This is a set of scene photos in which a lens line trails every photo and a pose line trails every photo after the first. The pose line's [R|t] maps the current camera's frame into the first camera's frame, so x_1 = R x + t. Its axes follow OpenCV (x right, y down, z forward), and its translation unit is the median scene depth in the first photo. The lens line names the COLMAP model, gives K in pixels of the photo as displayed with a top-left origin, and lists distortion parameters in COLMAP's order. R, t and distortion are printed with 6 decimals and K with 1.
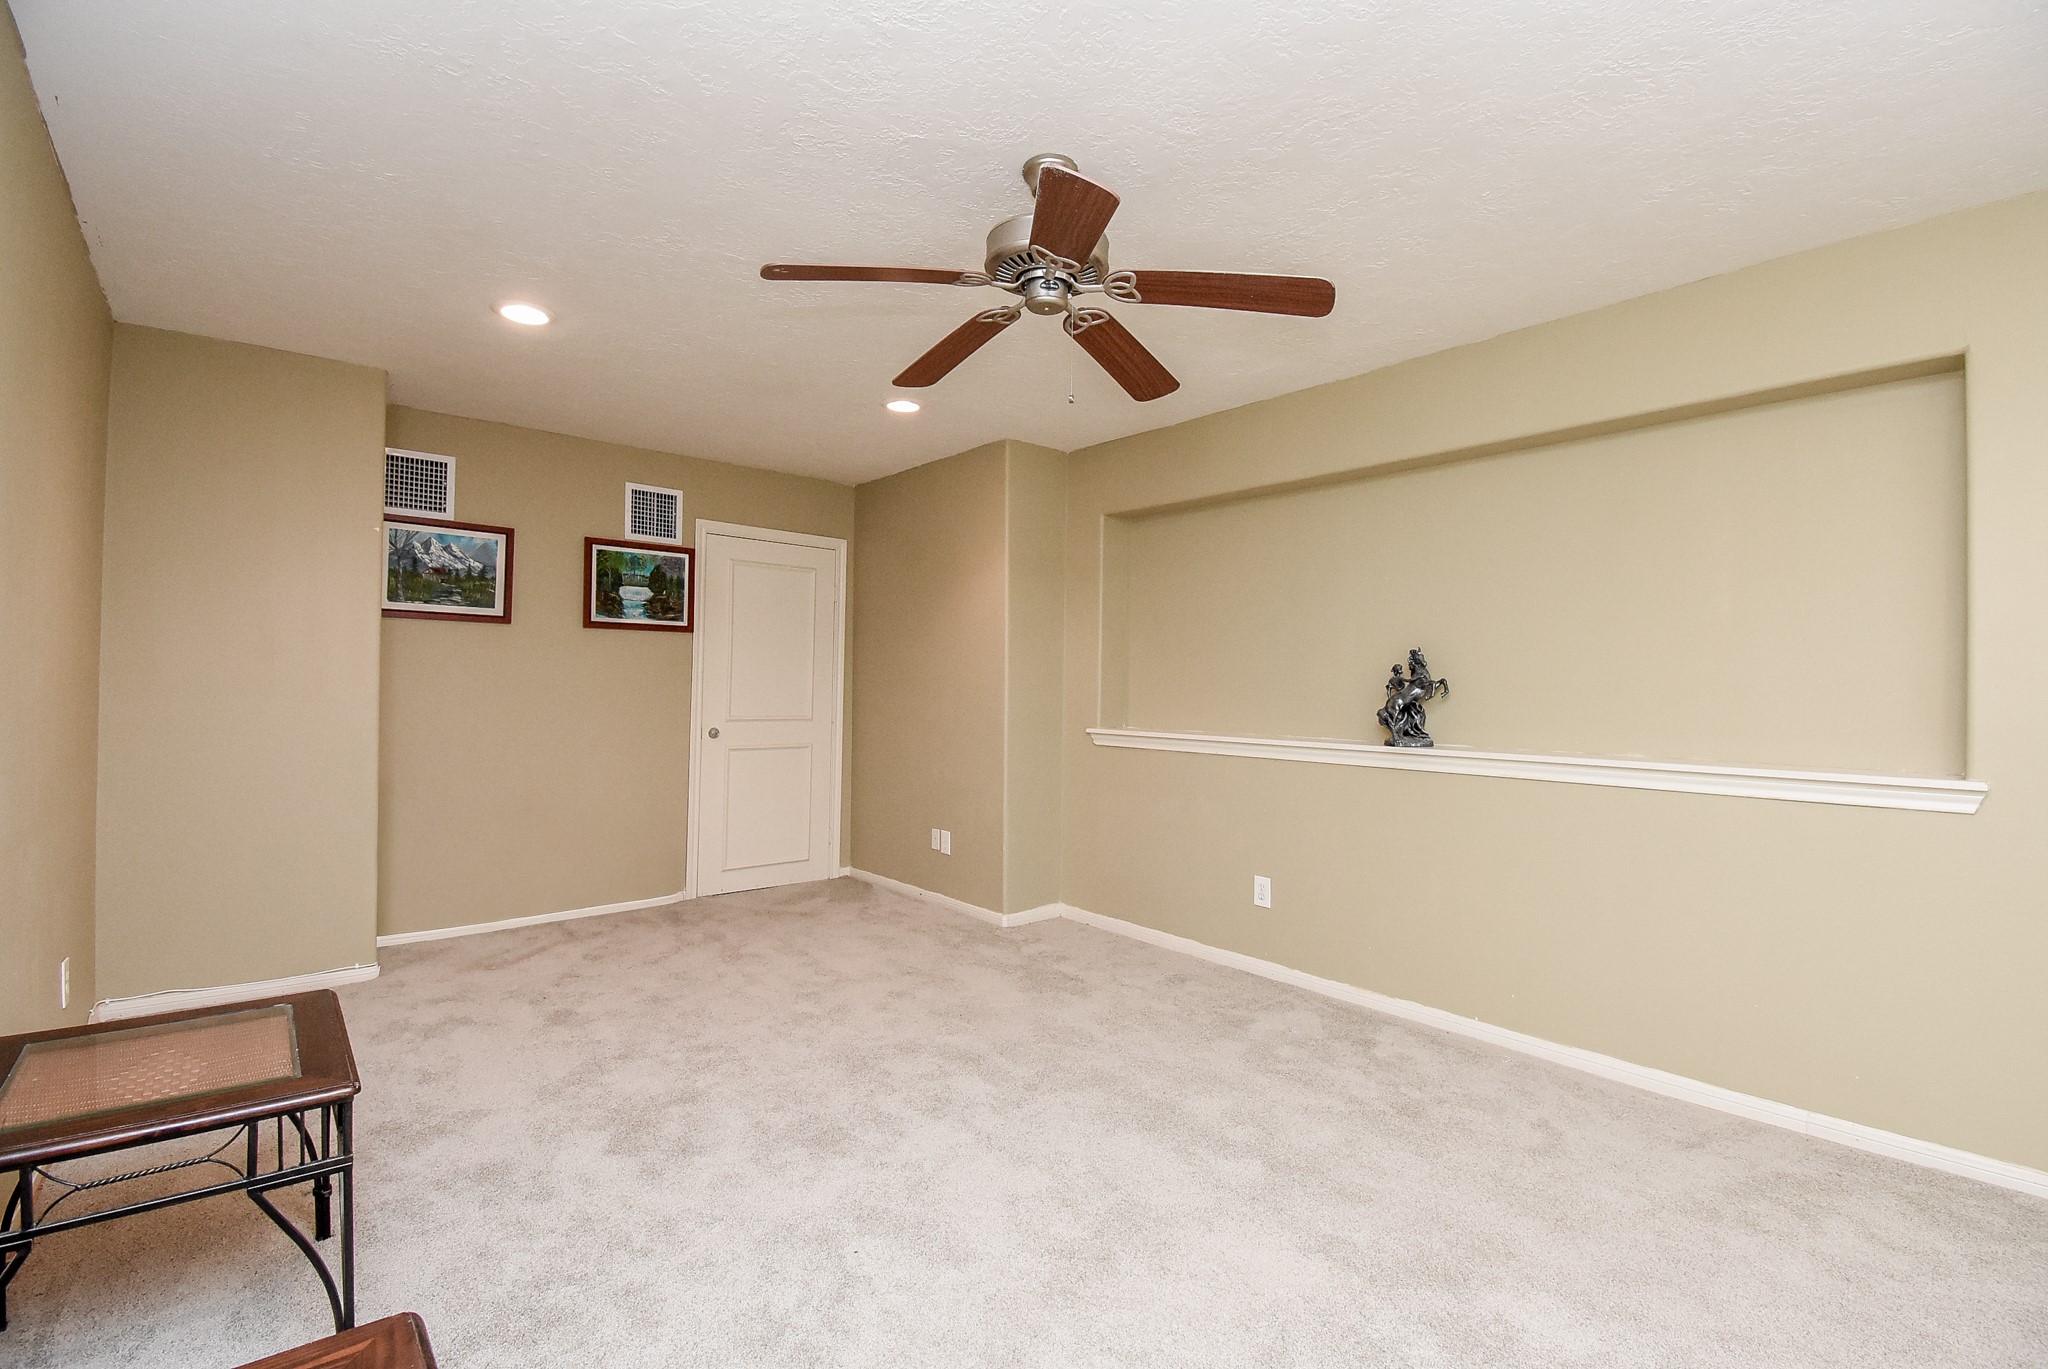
lens RADIAL K [[903.5, 0, 1020.1], [0, 903.5, 675.1], [0, 0, 1]] dist [0.022695, -0.026600]
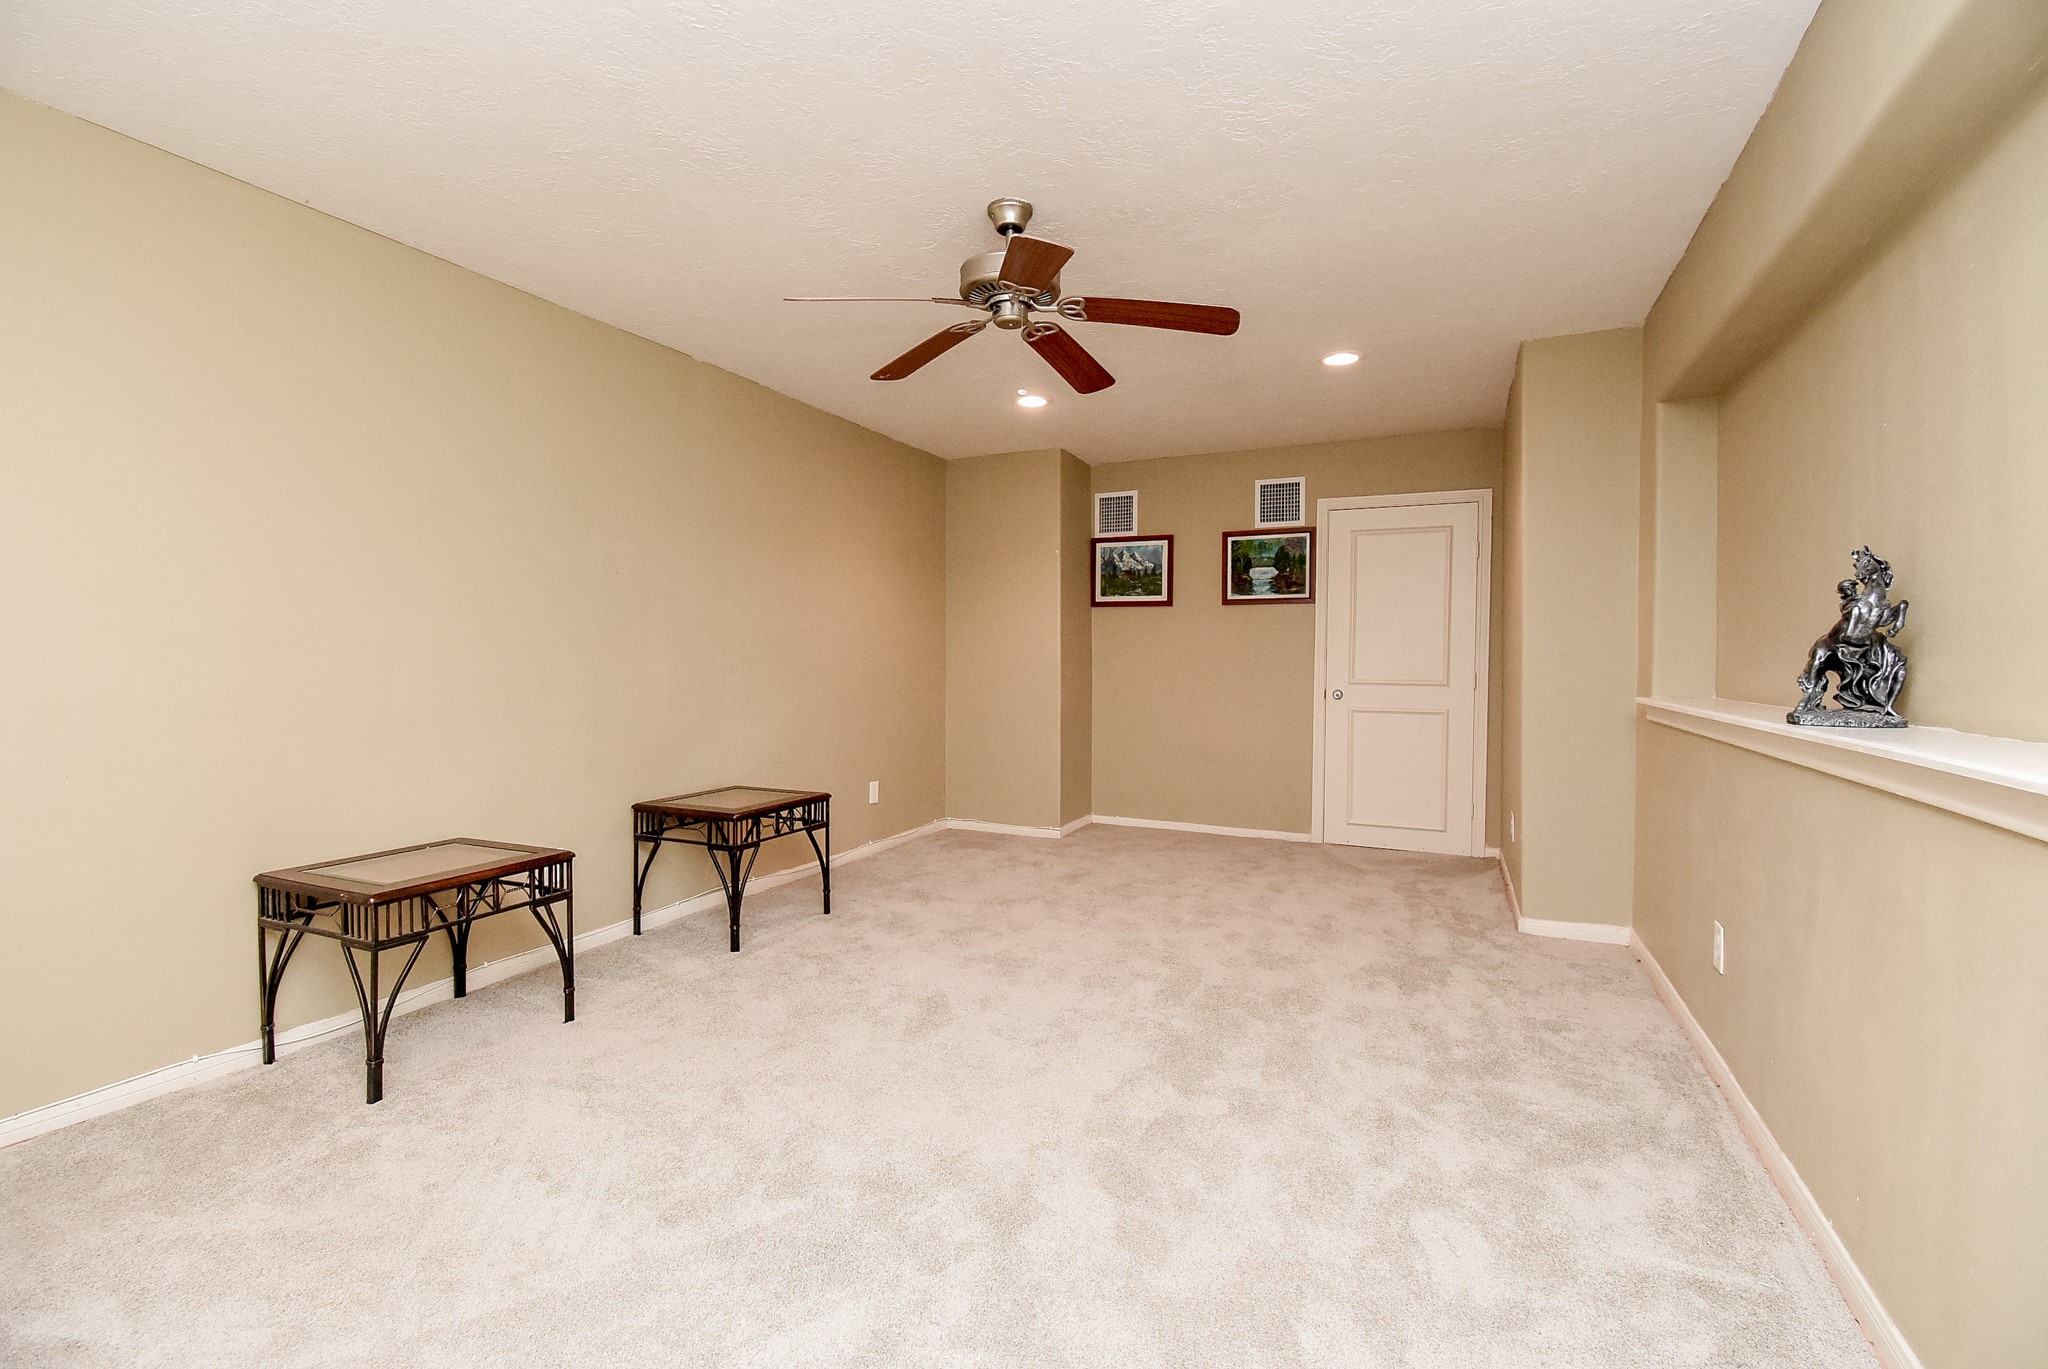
lens RADIAL K [[903.5, 0, 1020.1], [0, 903.5, 675.1], [0, 0, 1]] dist [0.022695, -0.026600]
pose [[0.421750, 0.009797, -0.906659, 0.555232], [0.015498, 0.999718, 0.018012, 0.017994], [0.906580, -0.021649, 0.421479, 0.229640]]
